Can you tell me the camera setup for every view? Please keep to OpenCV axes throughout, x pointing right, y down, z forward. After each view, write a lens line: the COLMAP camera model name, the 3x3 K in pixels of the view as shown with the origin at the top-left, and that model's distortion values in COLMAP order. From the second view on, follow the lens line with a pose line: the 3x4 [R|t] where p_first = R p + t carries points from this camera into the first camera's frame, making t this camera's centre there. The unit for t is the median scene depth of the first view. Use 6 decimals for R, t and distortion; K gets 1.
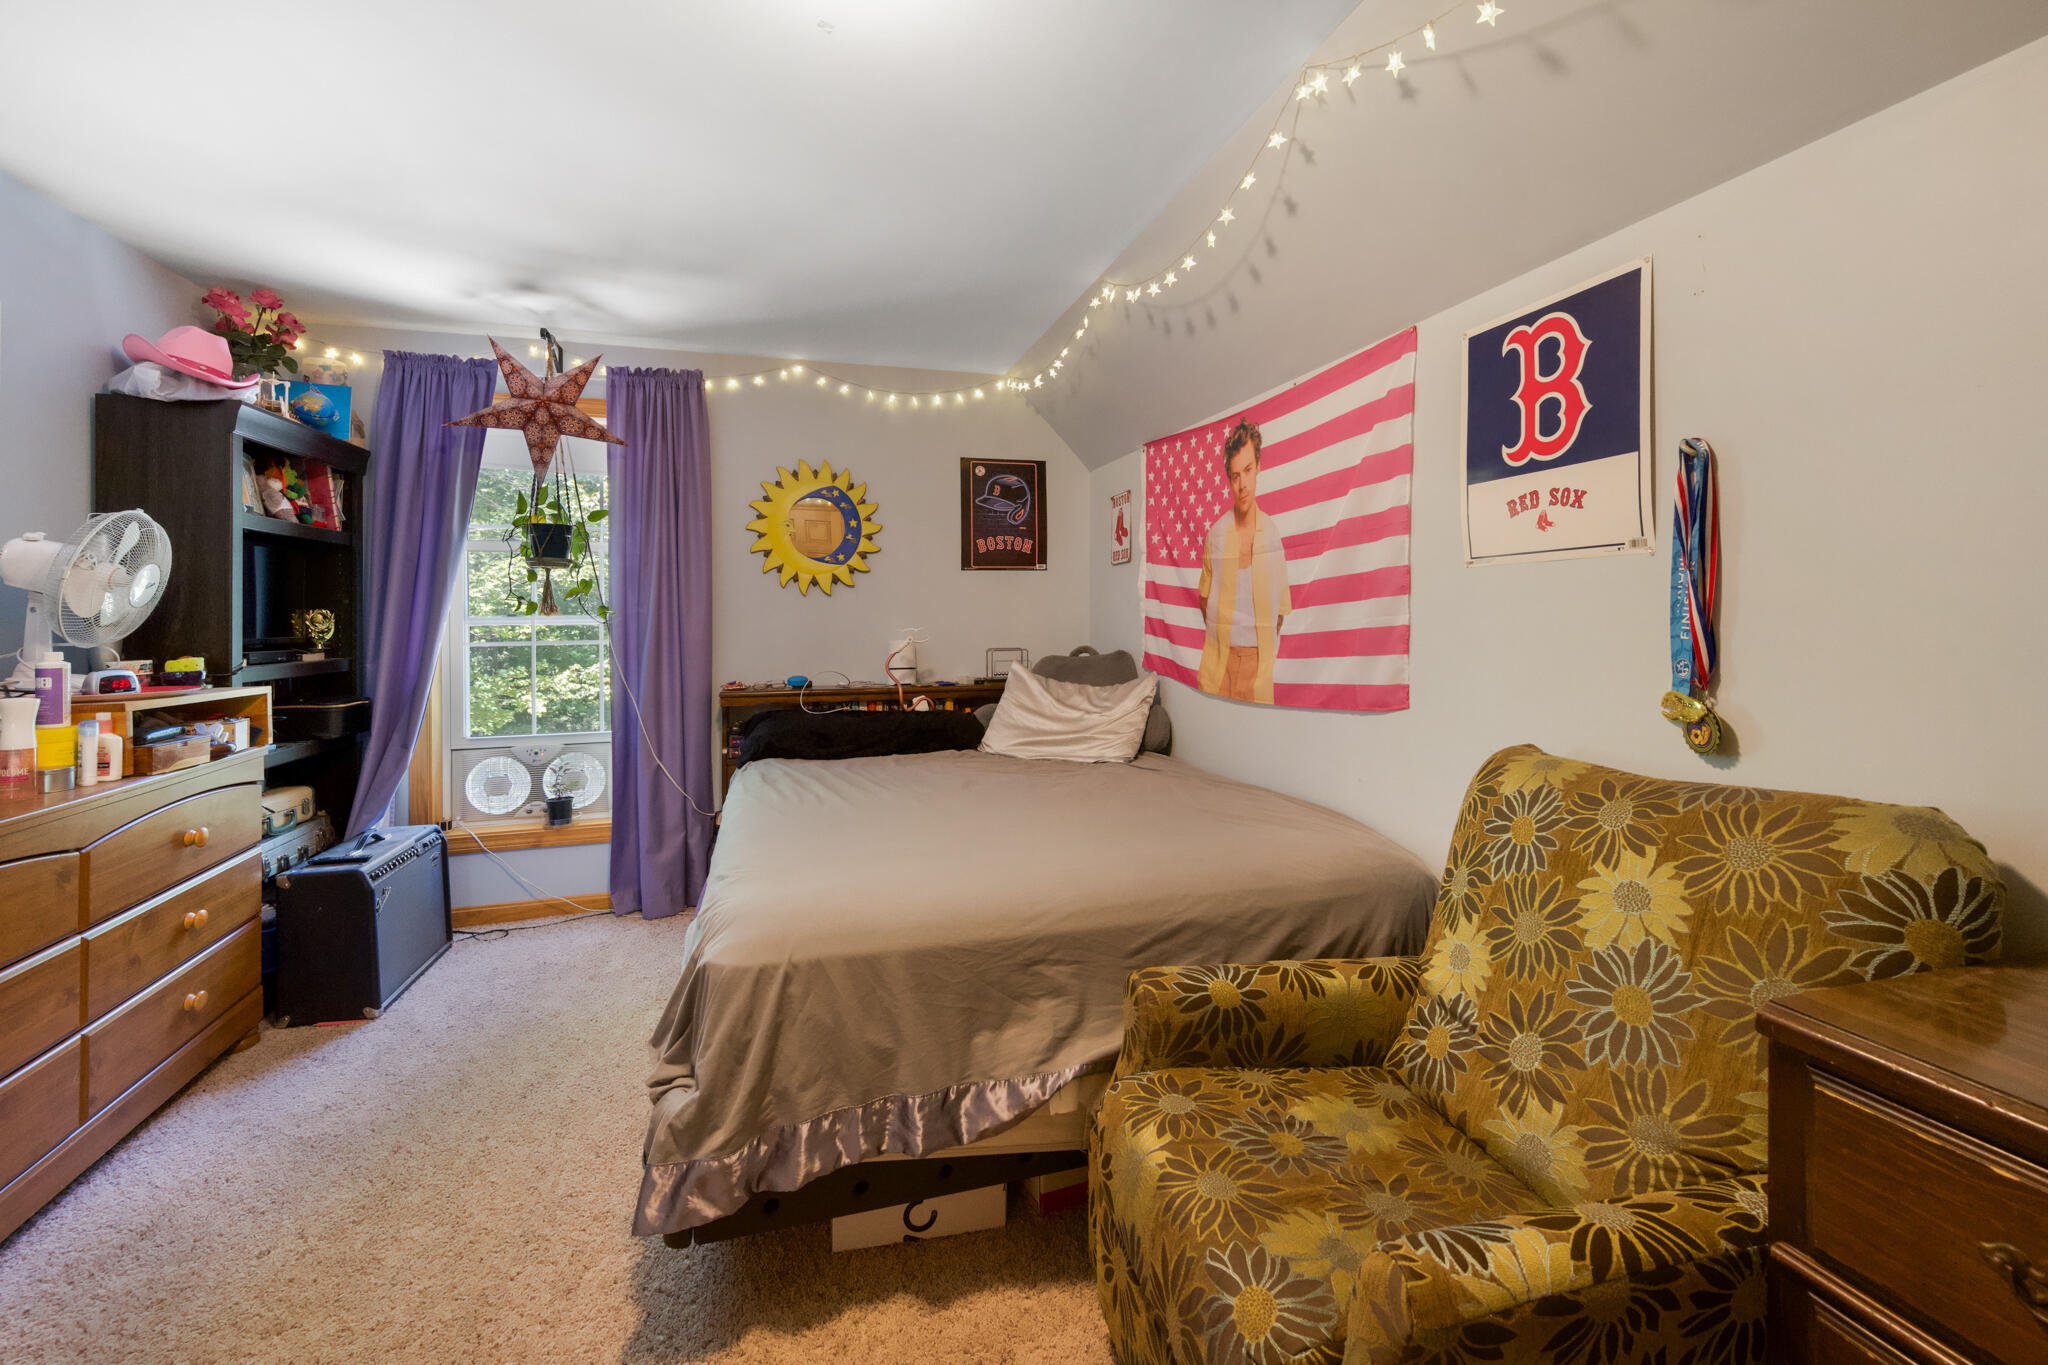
lens RADIAL K [[832.5, 0, 1022.8], [0, 832.5, 648.7], [0, 0, 1]] dist [-0.000332, -0.000112]
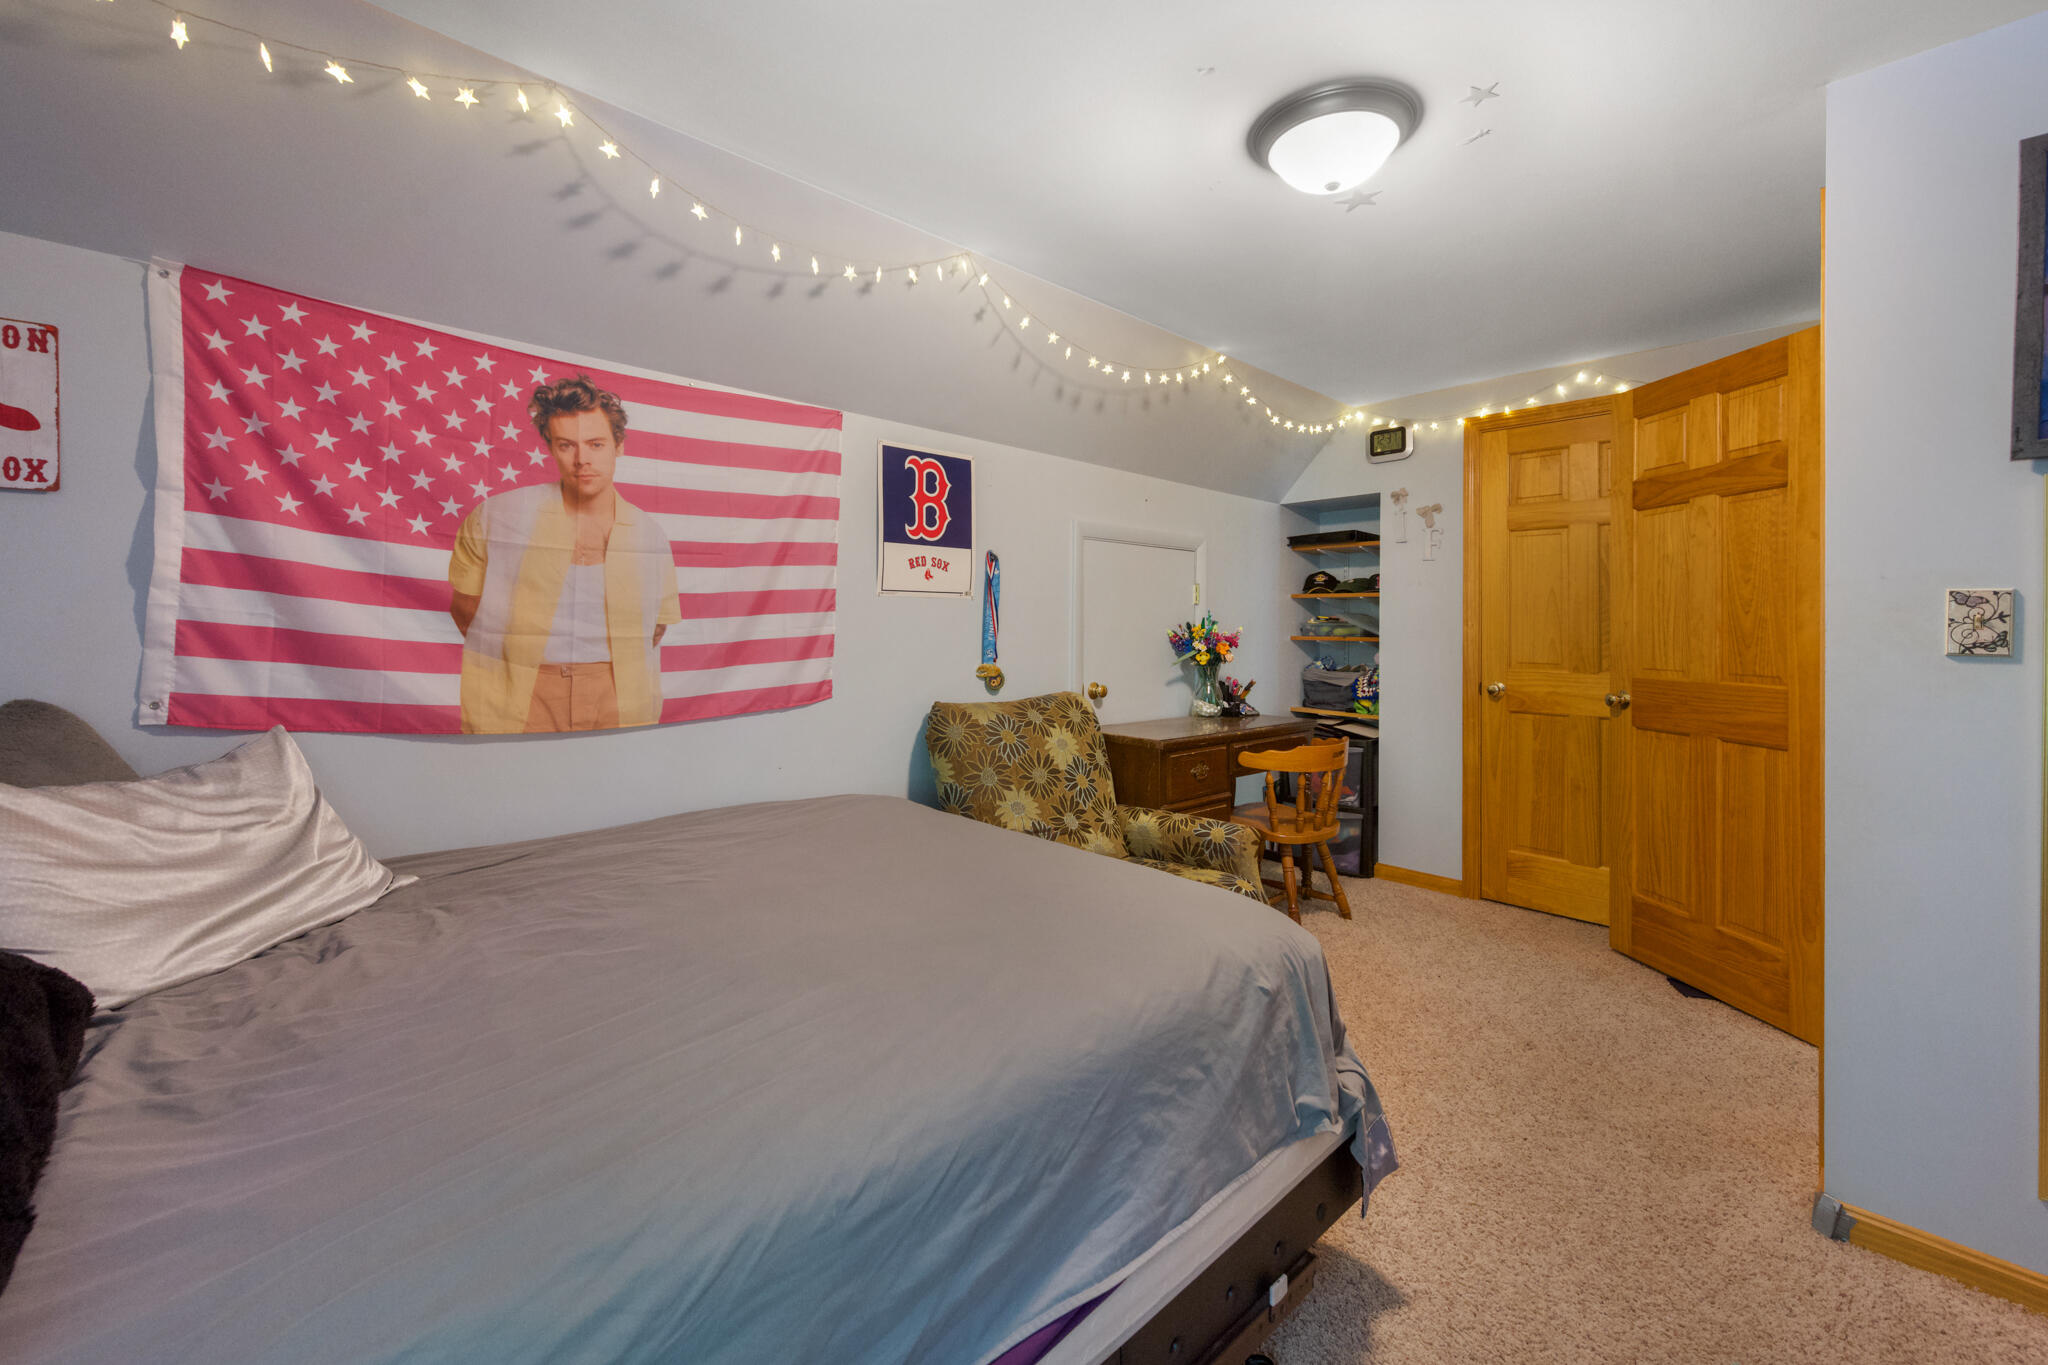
lens RADIAL K [[832.5, 0, 1022.8], [0, 832.5, 648.7], [0, 0, 1]] dist [-0.000332, -0.000112]
pose [[-0.444182, -0.024447, 0.895603, -0.829365], [0.024242, 0.998934, 0.039290, -0.049007], [-0.895609, 0.039163, -0.443115, 1.279709]]
